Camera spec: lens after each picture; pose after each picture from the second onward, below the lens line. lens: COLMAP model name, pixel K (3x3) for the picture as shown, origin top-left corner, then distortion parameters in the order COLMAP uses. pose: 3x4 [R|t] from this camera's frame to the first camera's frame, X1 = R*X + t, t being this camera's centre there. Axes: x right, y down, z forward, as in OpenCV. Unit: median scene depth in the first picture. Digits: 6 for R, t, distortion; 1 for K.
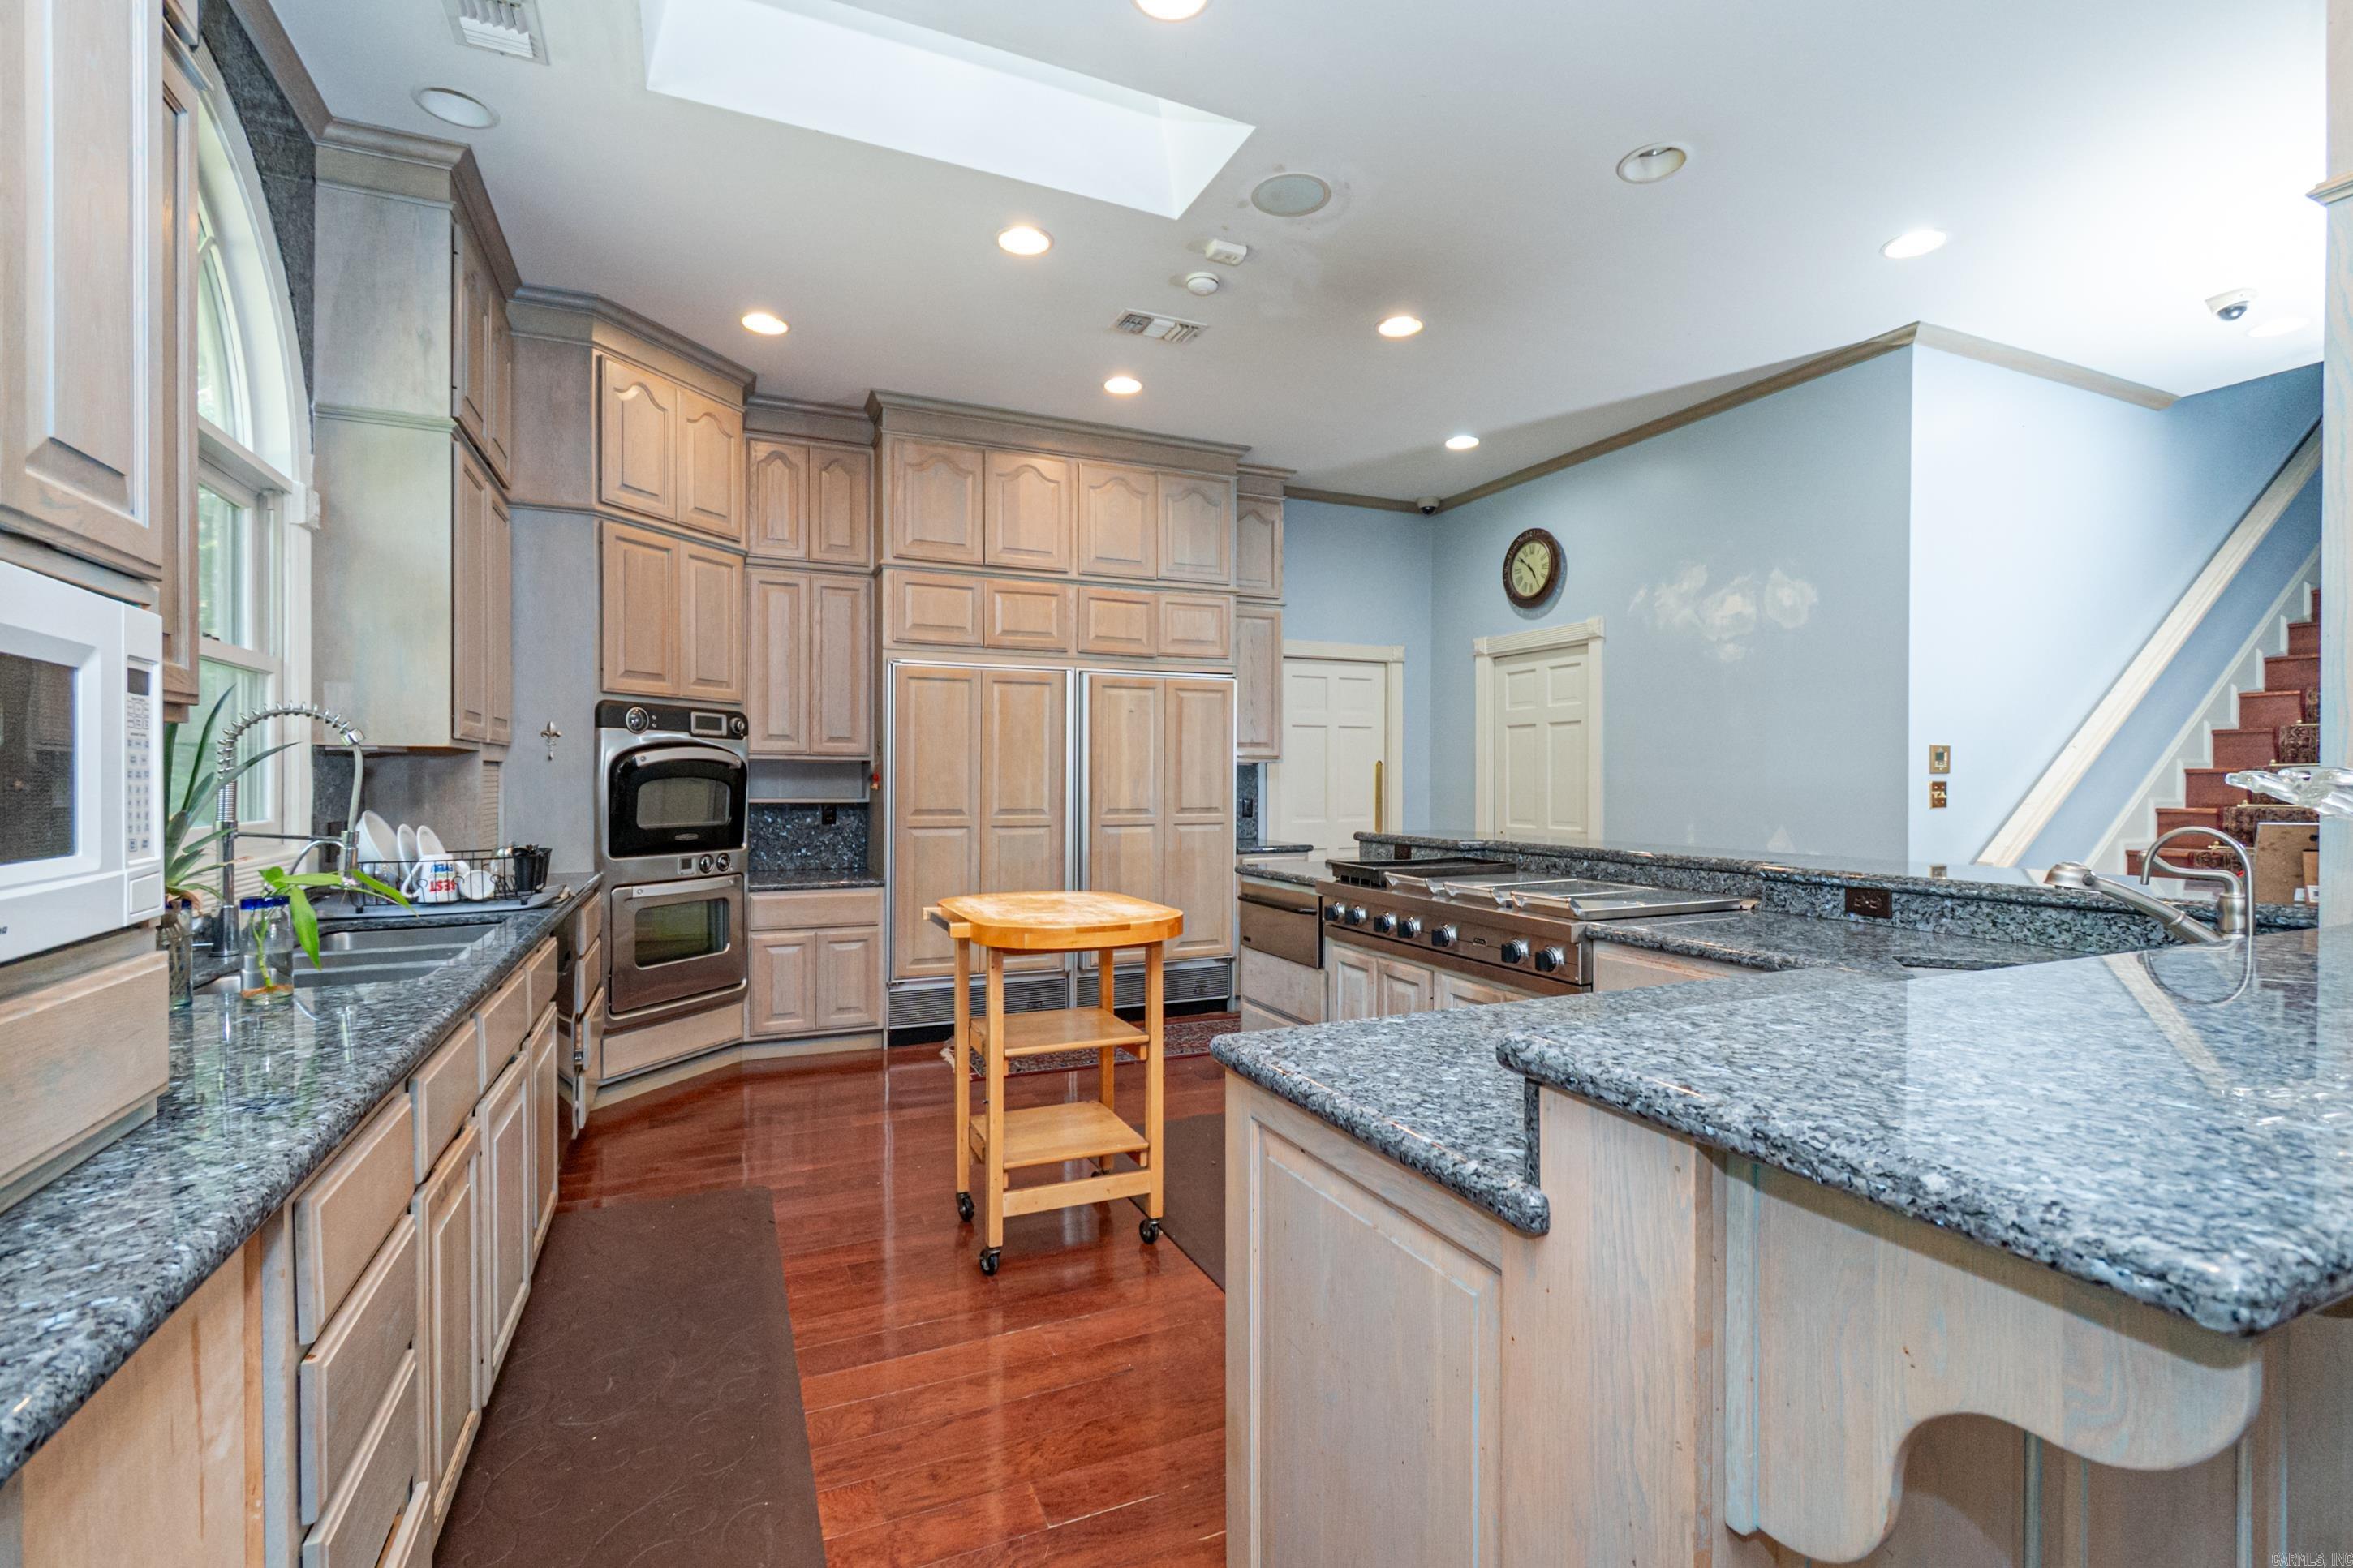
lens RADIAL K [[1043.6, 0, 1176.1], [0, 1043.6, 780.8], [0, 0, 1]] dist [0.003311, -0.000256]
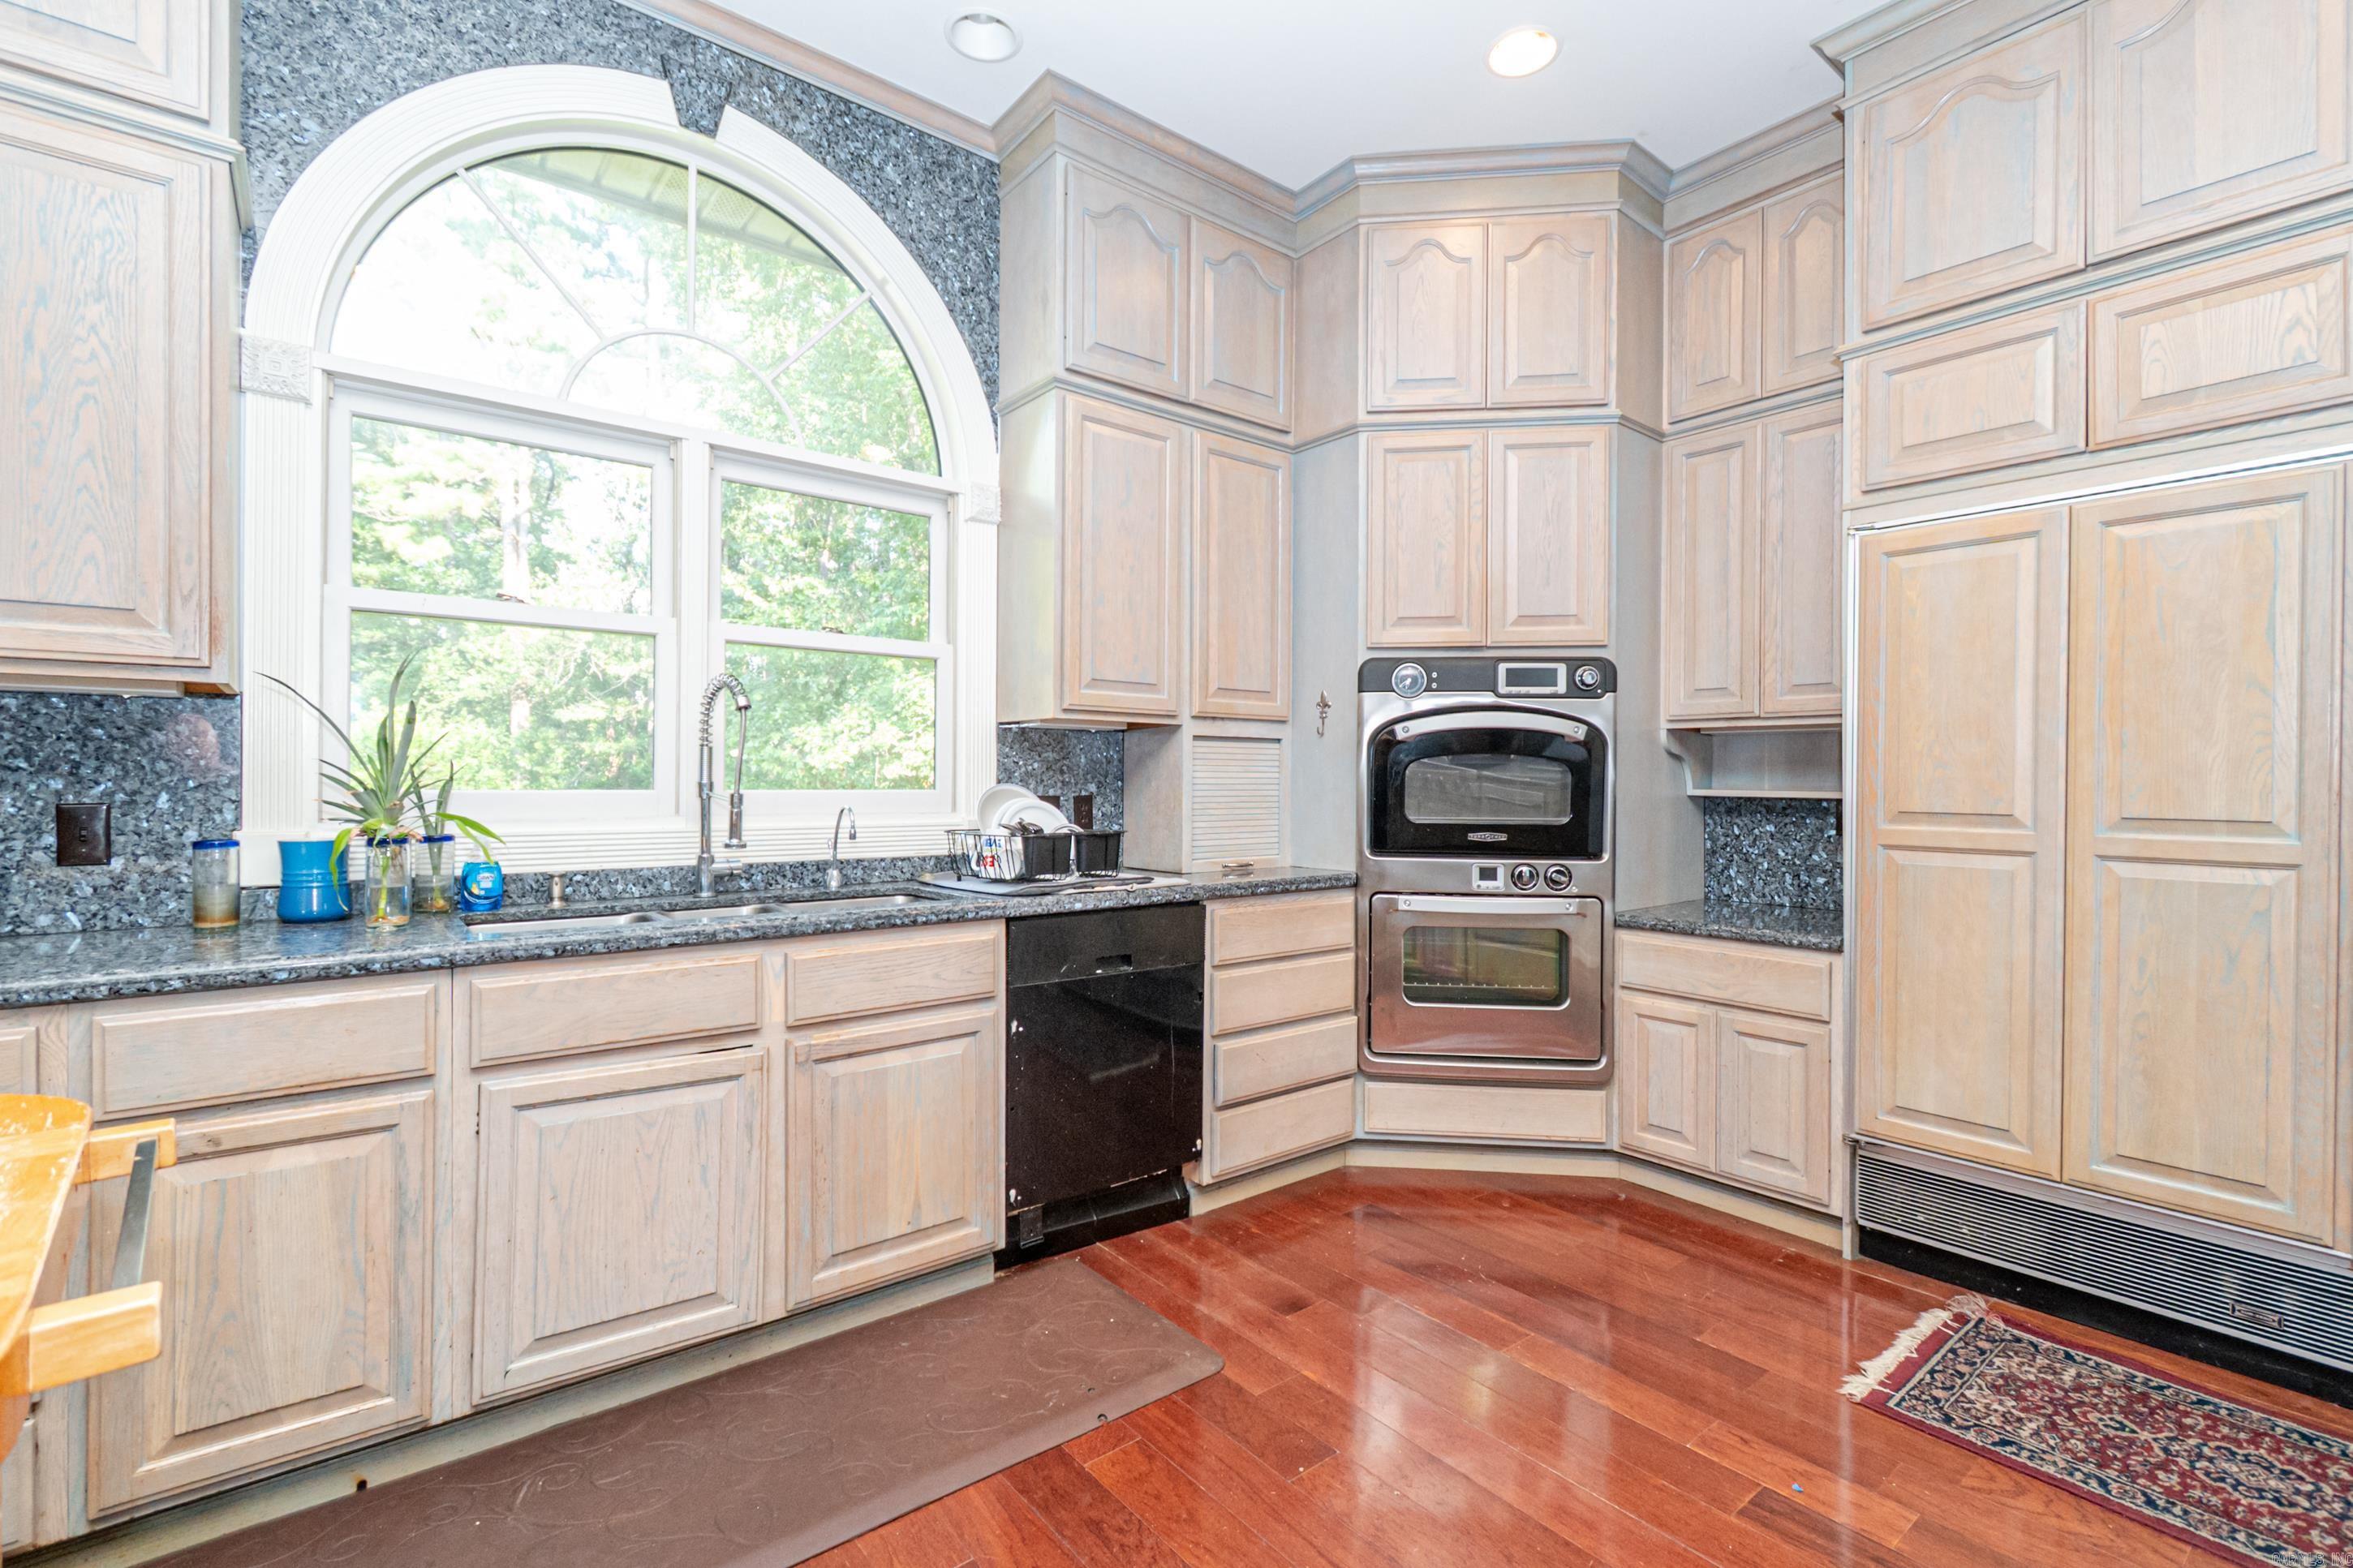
lens RADIAL K [[1043.6, 0, 1169.9], [0, 1043.6, 786.5], [0, 0, 1]] dist [0.003311, -0.000256]
pose [[0.252204, 0.002565, -0.967671, 0.165797], [-0.006955, 0.999975, 0.000838, 0.018694], [0.967649, 0.006519, 0.252216, 0.571560]]
